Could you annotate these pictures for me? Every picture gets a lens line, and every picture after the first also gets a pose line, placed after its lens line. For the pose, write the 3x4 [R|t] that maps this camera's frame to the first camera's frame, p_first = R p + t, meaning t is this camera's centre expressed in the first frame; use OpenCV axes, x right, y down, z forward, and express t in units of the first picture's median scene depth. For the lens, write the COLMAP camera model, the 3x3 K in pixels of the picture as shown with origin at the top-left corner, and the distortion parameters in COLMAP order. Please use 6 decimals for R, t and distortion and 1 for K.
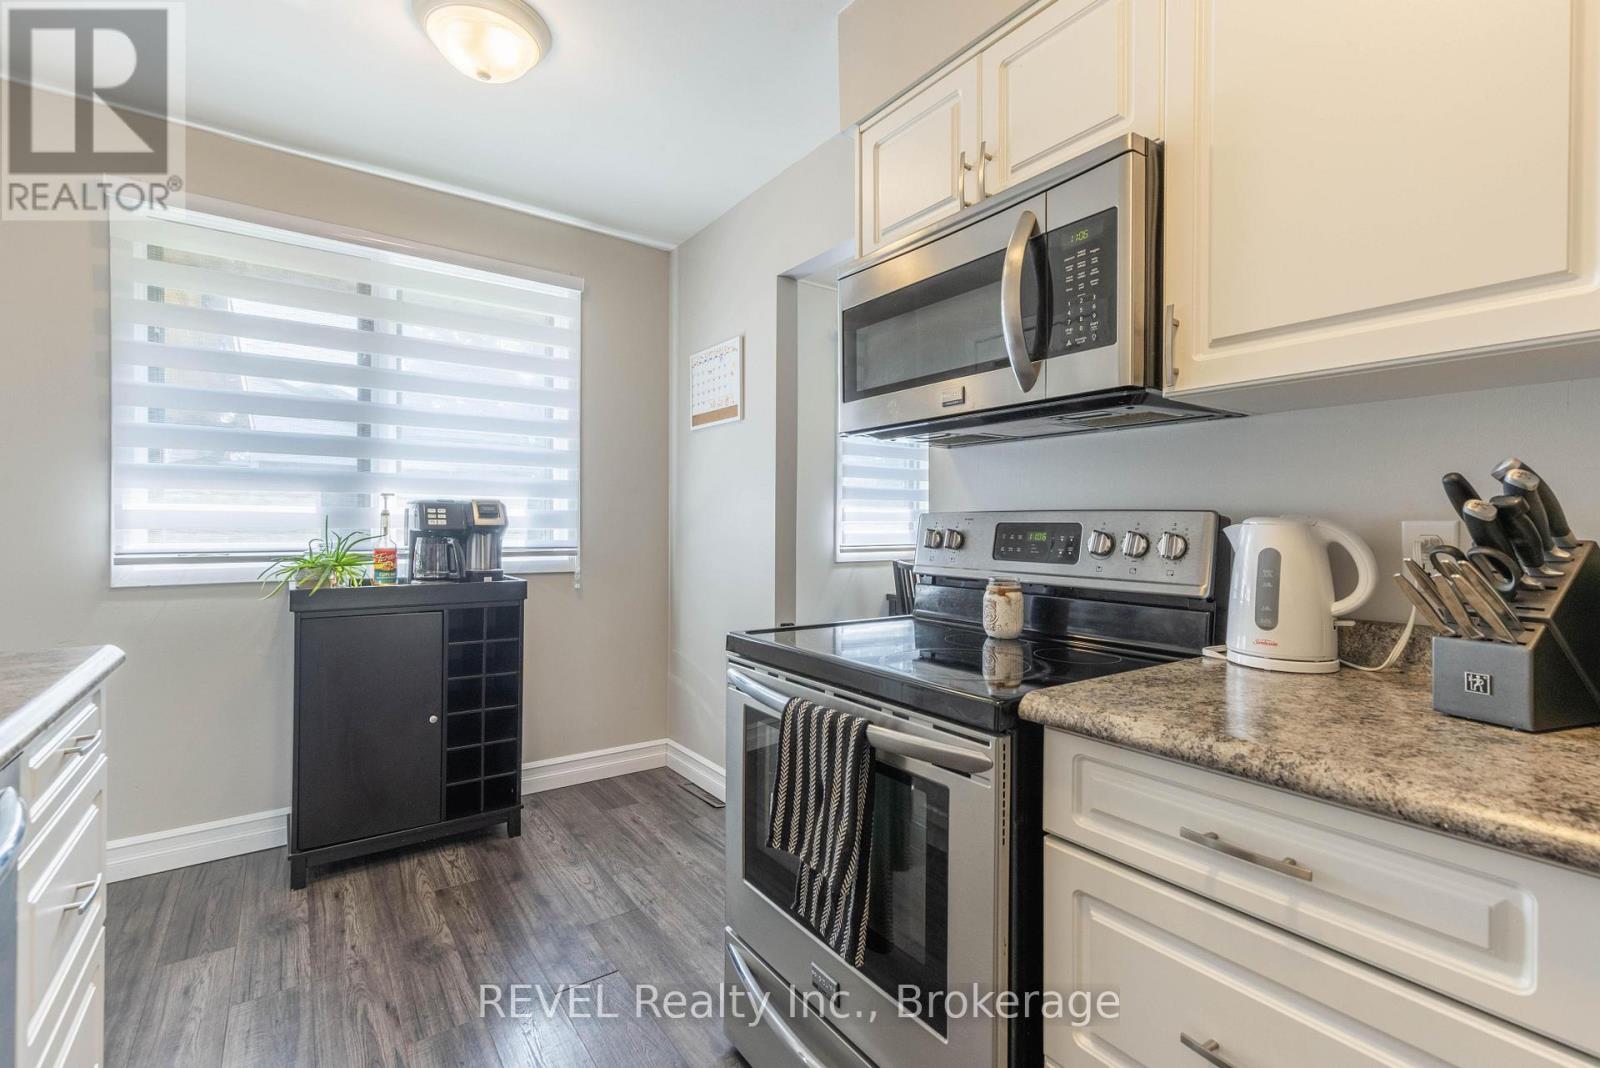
lens RADIAL K [[701.6, 0, 793.1], [0, 701.6, 531.6], [0, 0, 1]] dist [0.000960, 0.001000]
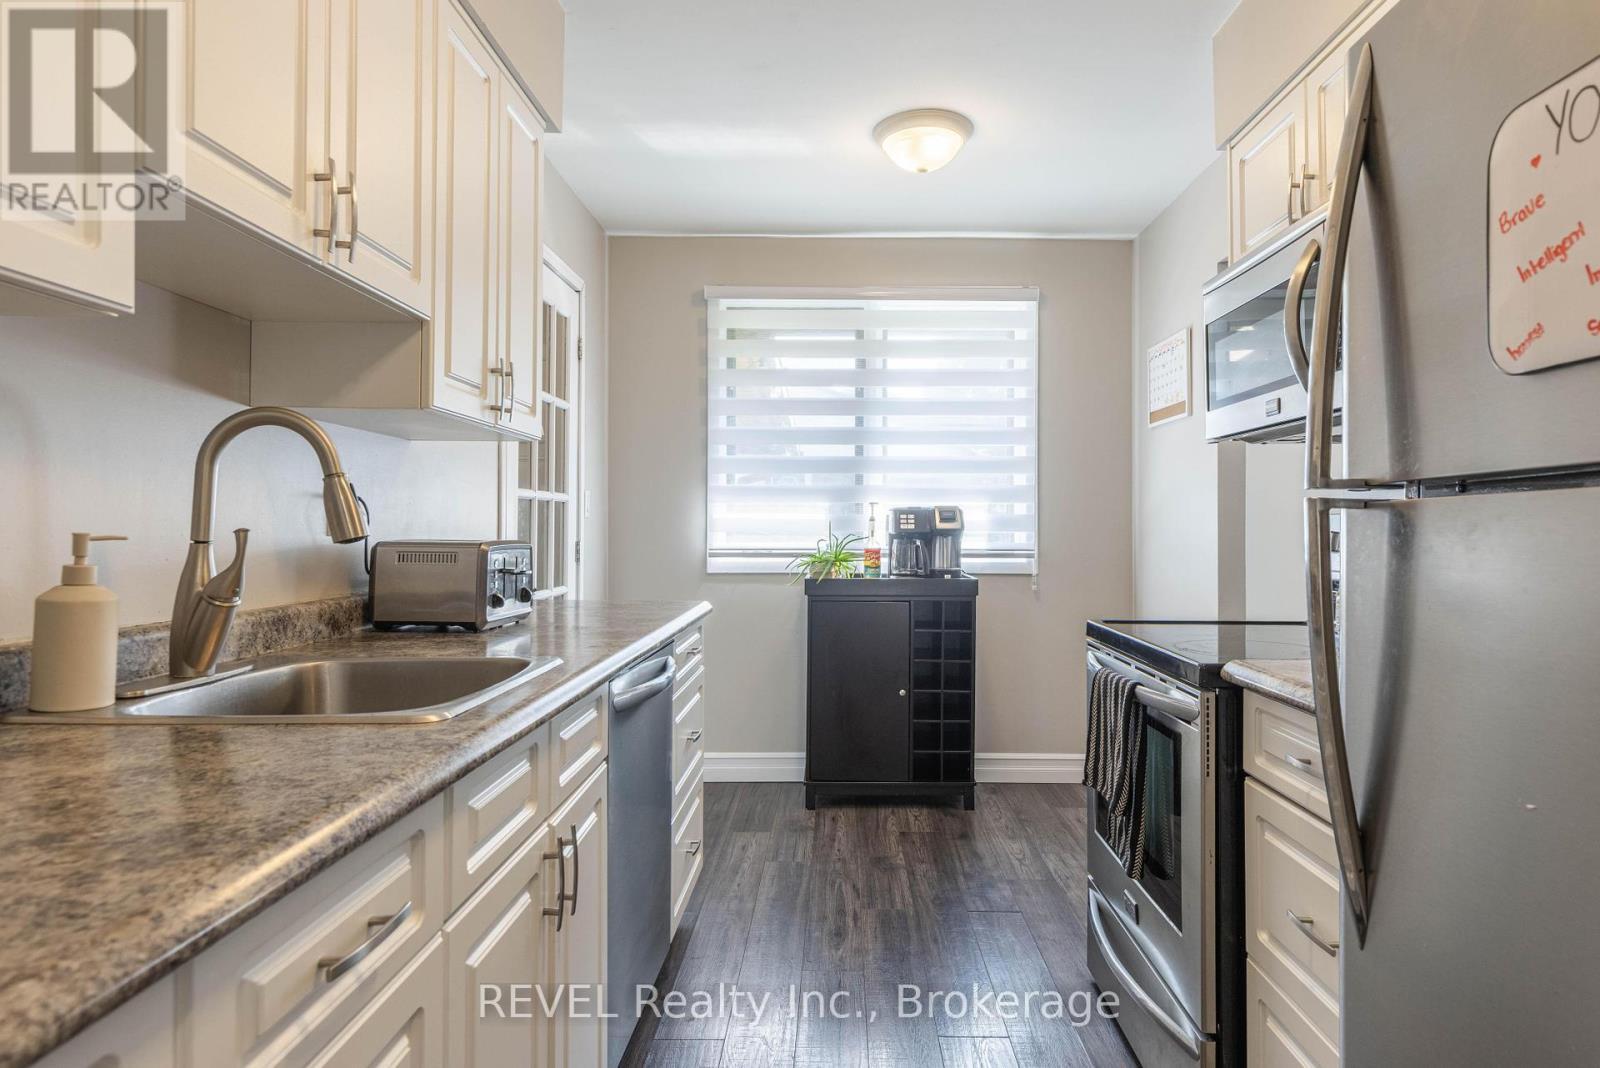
lens RADIAL K [[831.0, 0, 804.6], [0, 831.0, 527.5], [0, 0, 1]] dist [0.001963, -0.000328]
pose [[0.793481, -0.003786, -0.608583, 0.208412], [-0.002757, 0.999948, -0.009814, 0.002695], [0.608589, 0.009465, 0.793430, -0.213855]]
